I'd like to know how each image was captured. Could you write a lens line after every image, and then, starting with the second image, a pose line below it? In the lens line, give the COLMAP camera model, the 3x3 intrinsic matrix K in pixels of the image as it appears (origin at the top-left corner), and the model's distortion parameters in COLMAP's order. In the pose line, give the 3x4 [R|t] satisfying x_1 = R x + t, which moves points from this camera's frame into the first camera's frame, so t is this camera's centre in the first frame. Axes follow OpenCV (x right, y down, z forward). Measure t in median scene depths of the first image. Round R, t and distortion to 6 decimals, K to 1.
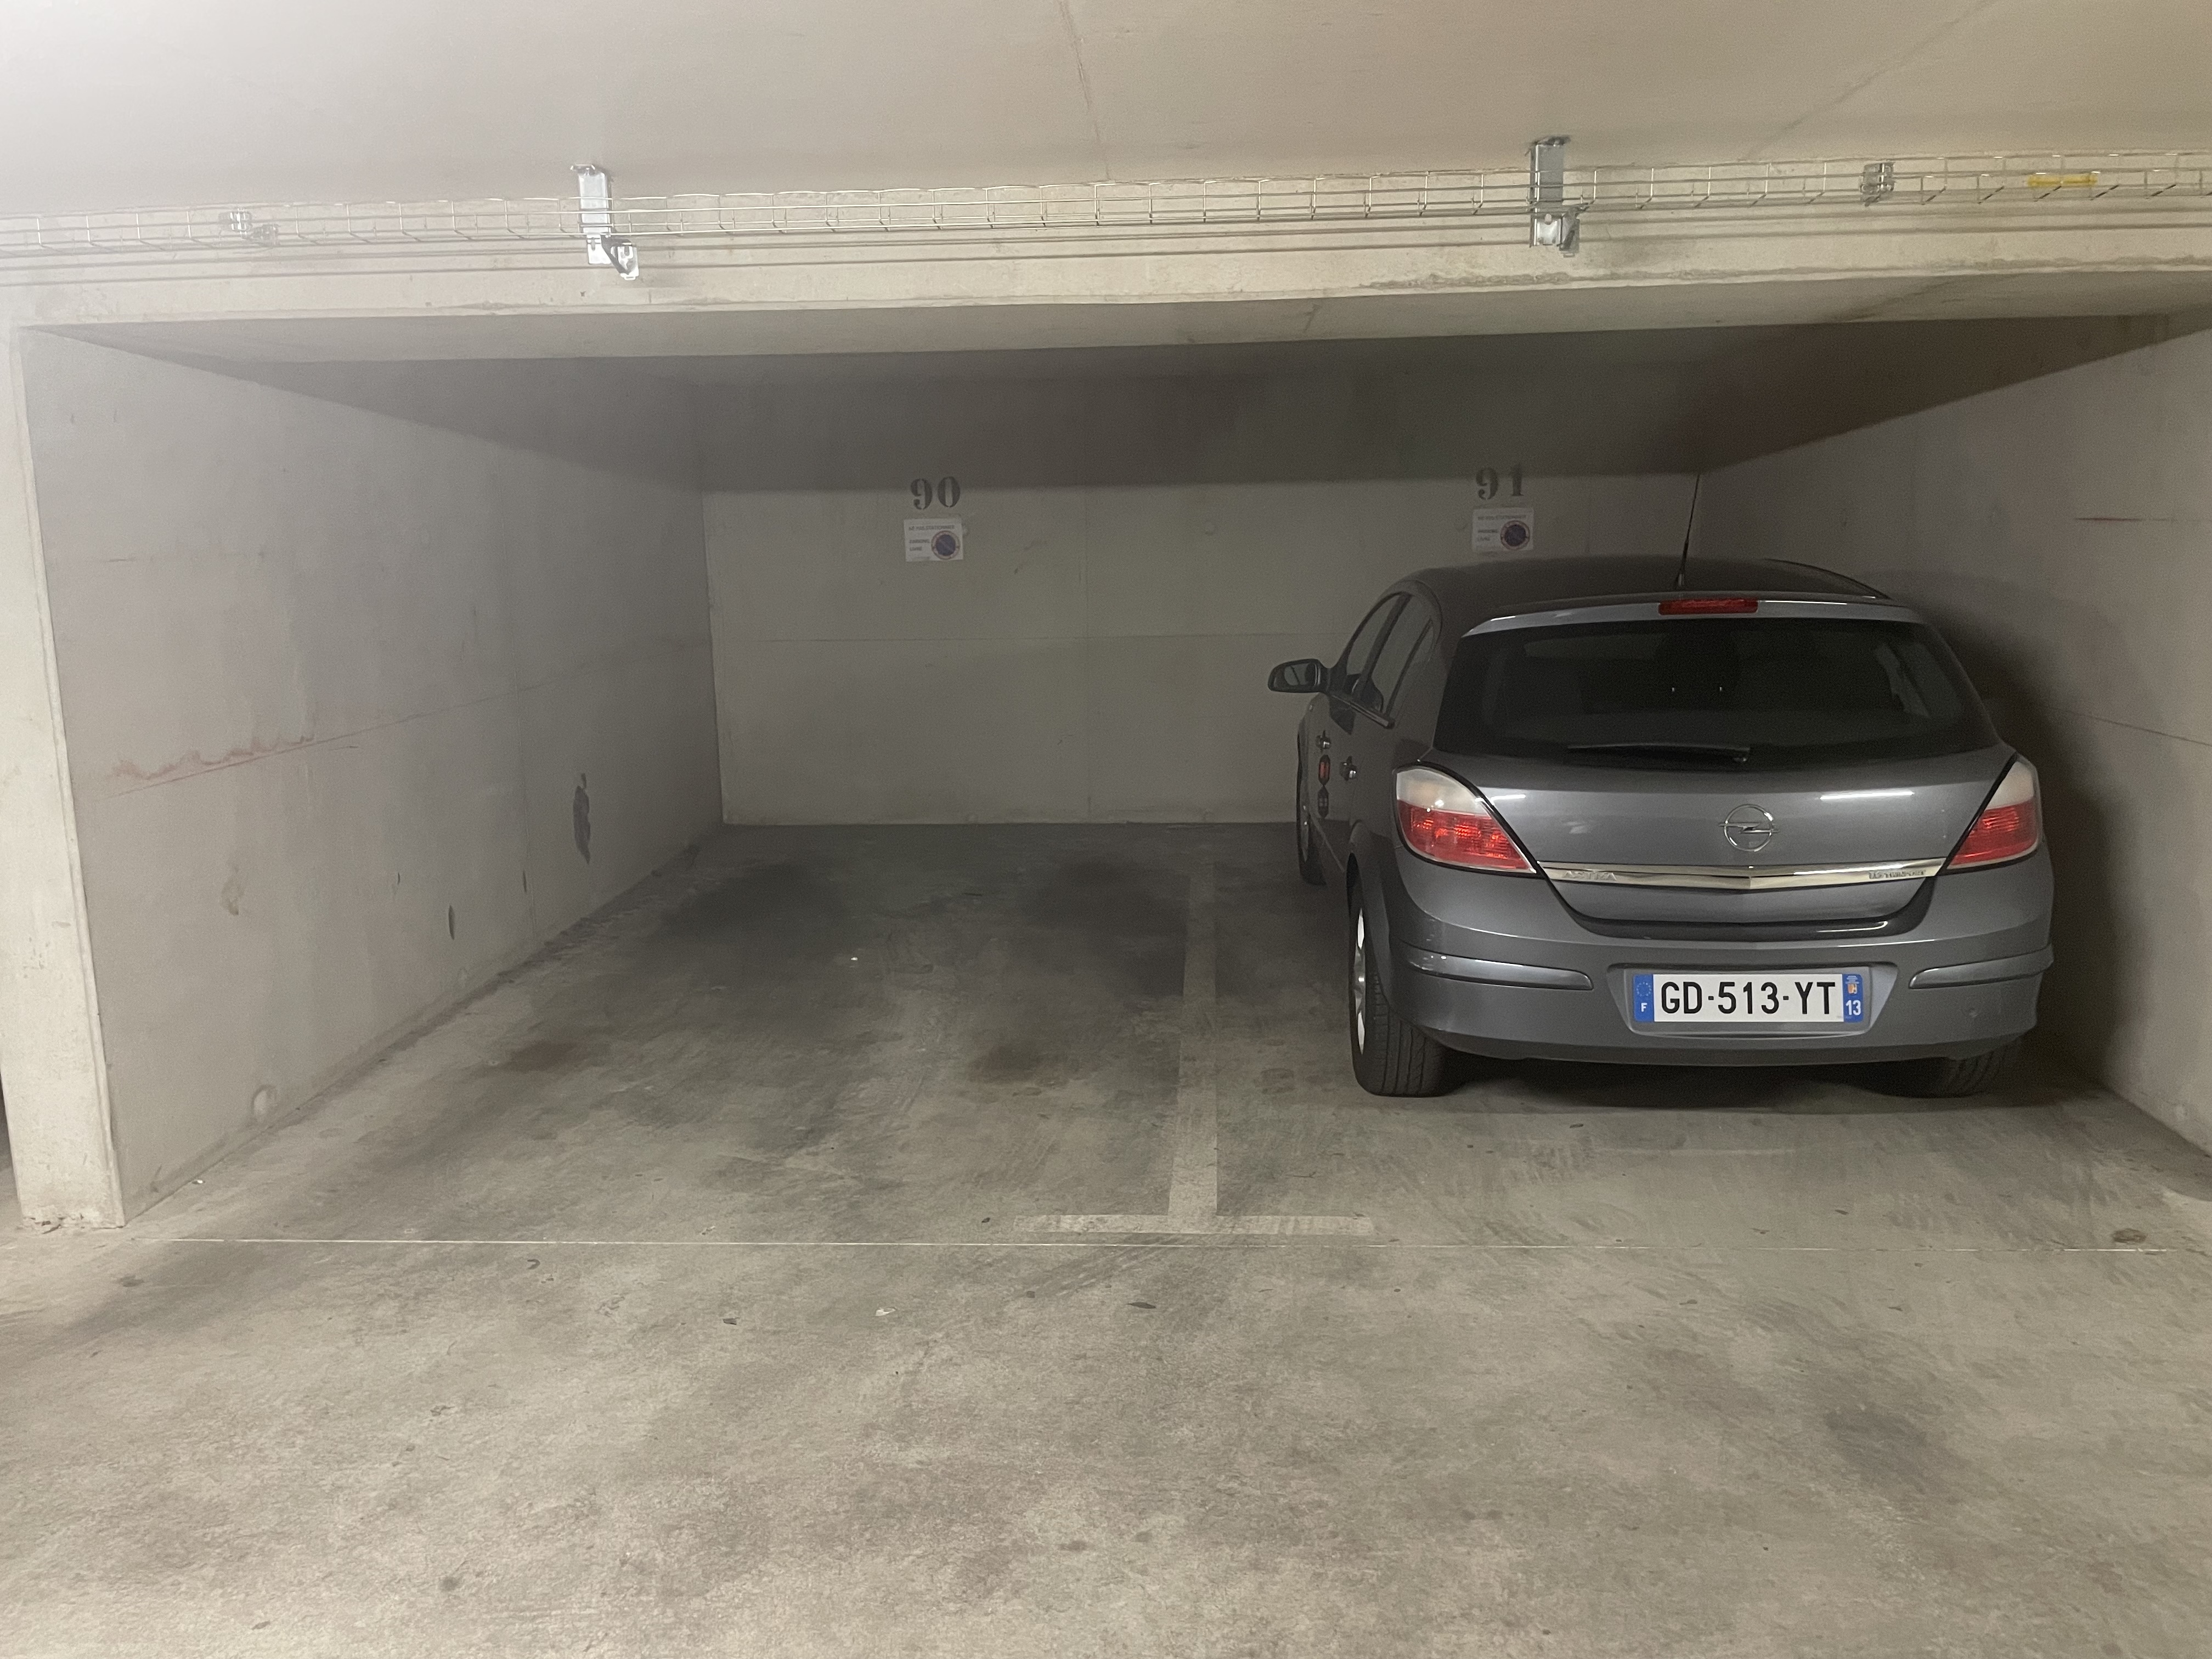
lens RADIAL K [[1677.4, 0, 1108.5], [0, 1677.4, 788.2], [0, 0, 1]] dist [0.061991, -0.099943]
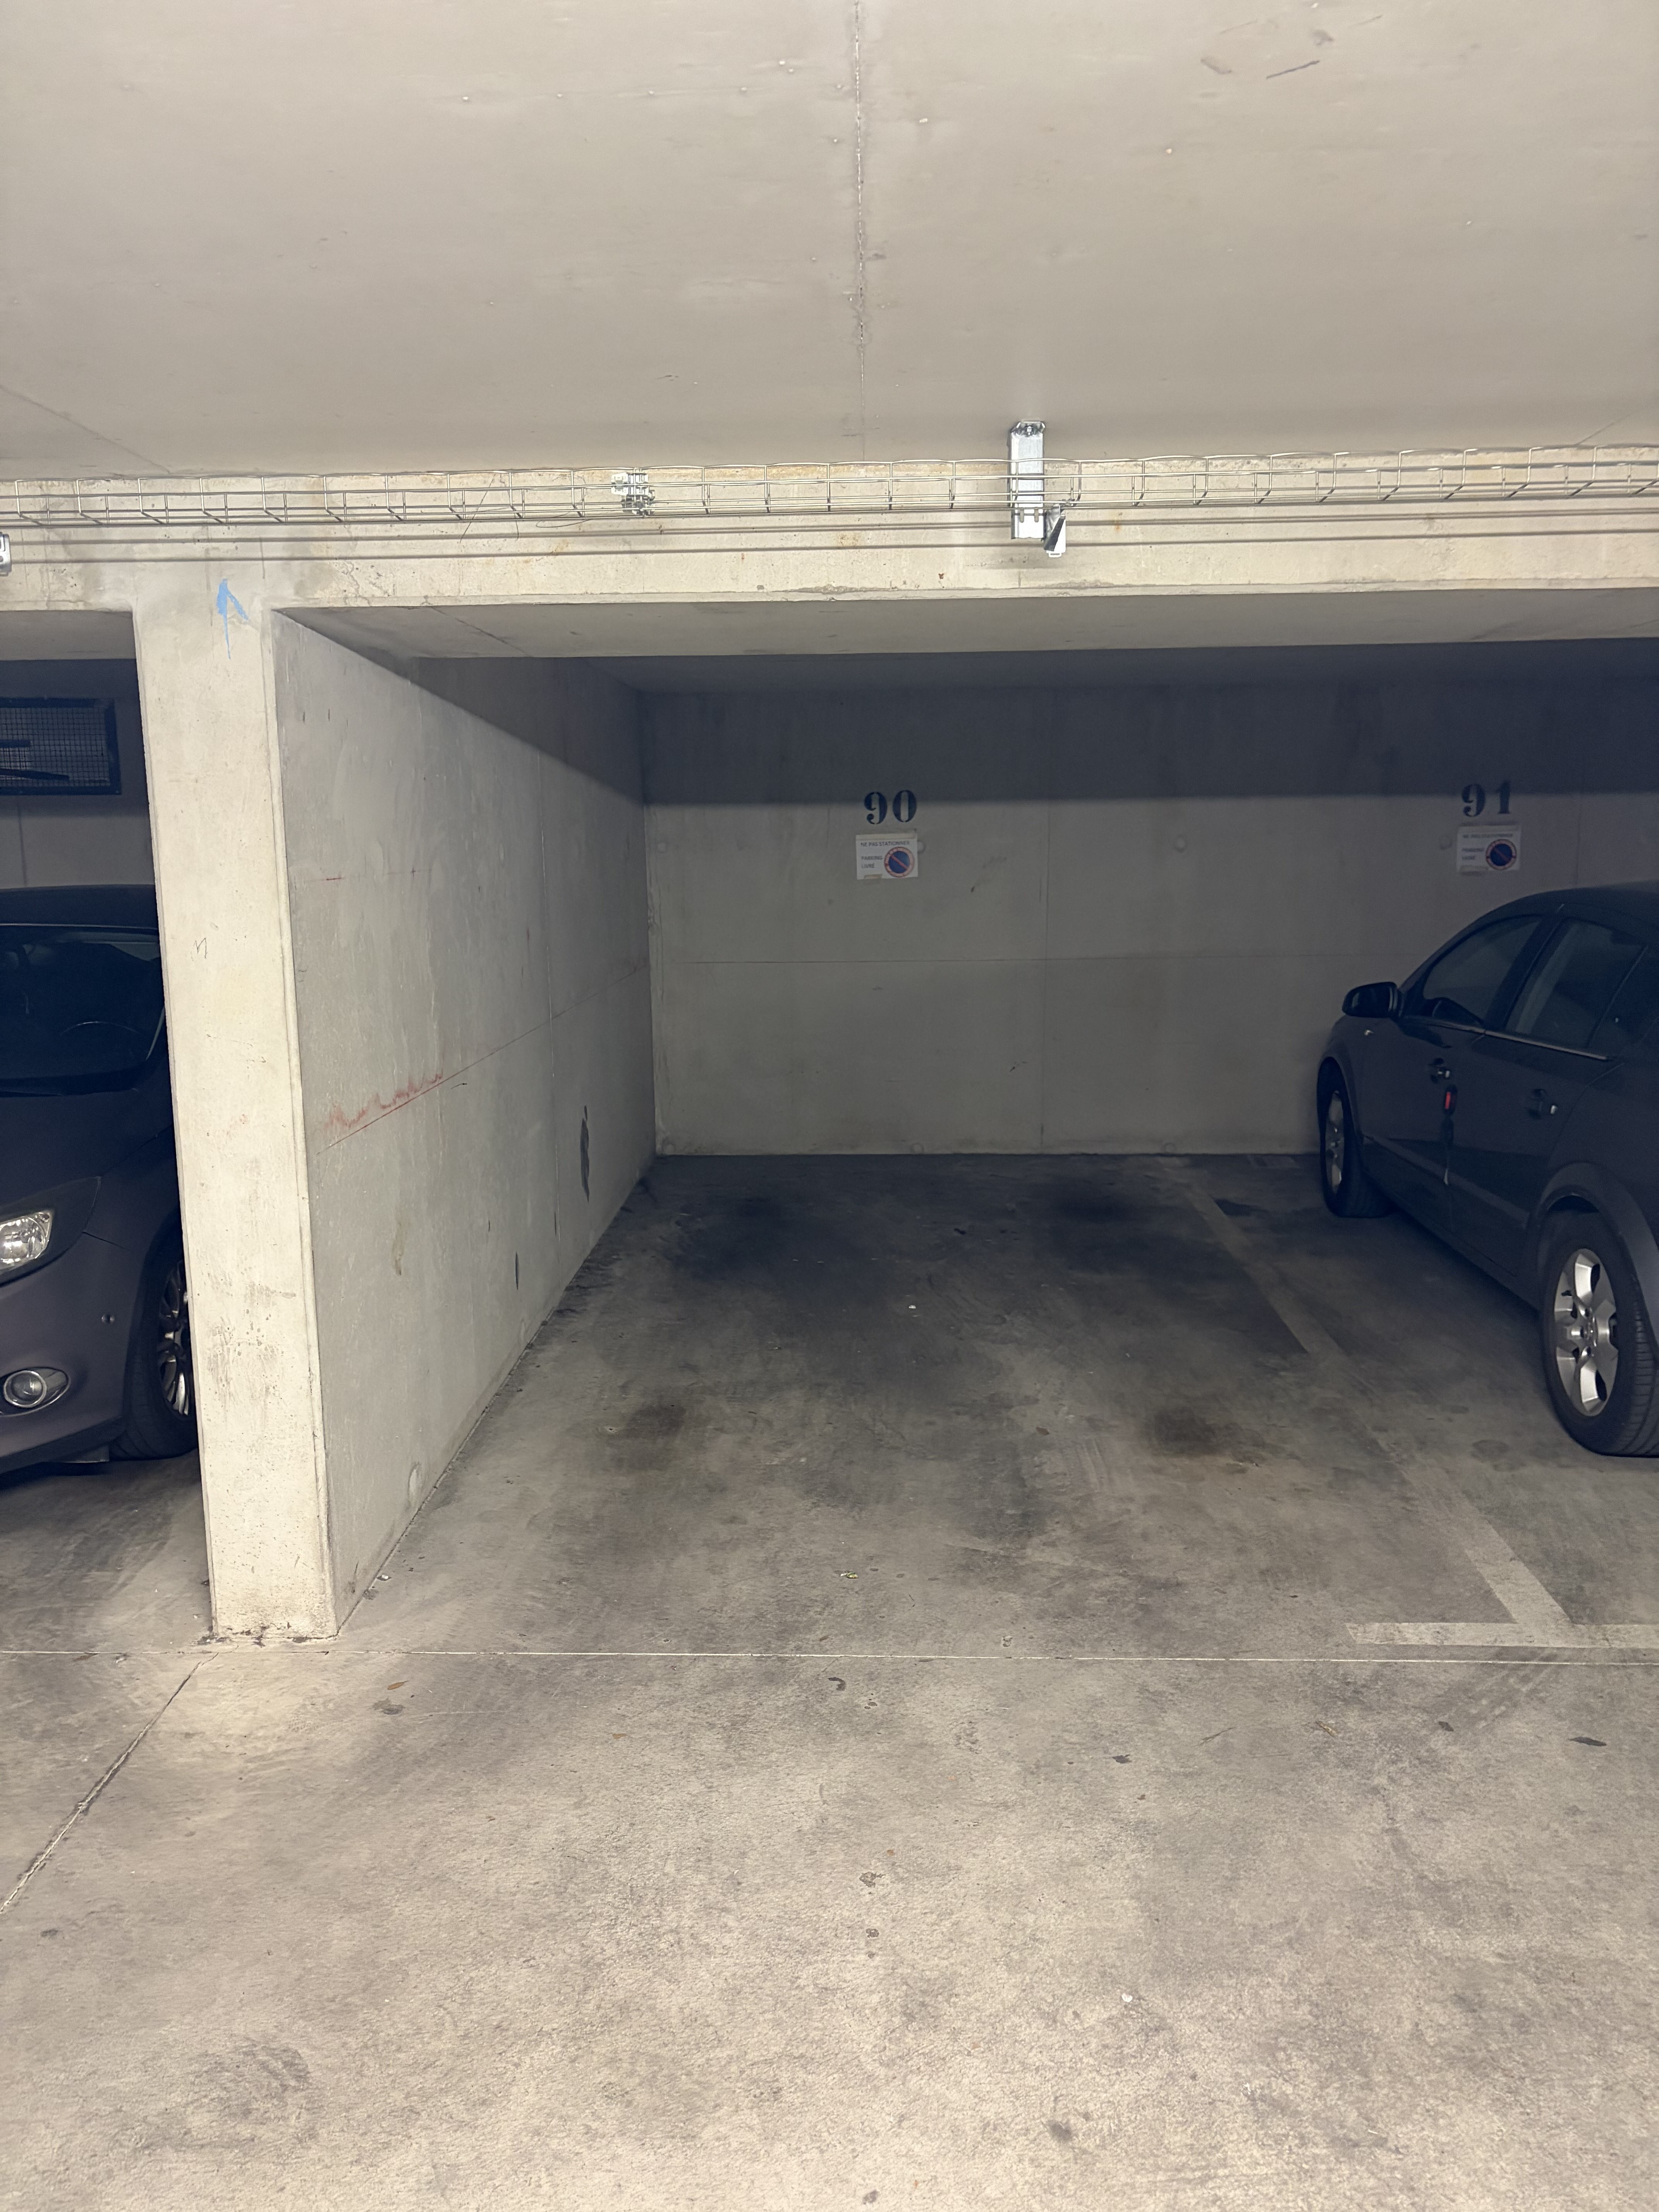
lens RADIAL K [[1673.9, 0, 829.8], [0, 1673.9, 1104.8], [0, 0, 1]] dist [0.014413, -0.003144]
pose [[0.999861, 0.002886, 0.016427, -0.322192], [-0.002909, 0.999995, 0.001330, -0.018082], [-0.016423, -0.001377, 0.999864, 0.116481]]
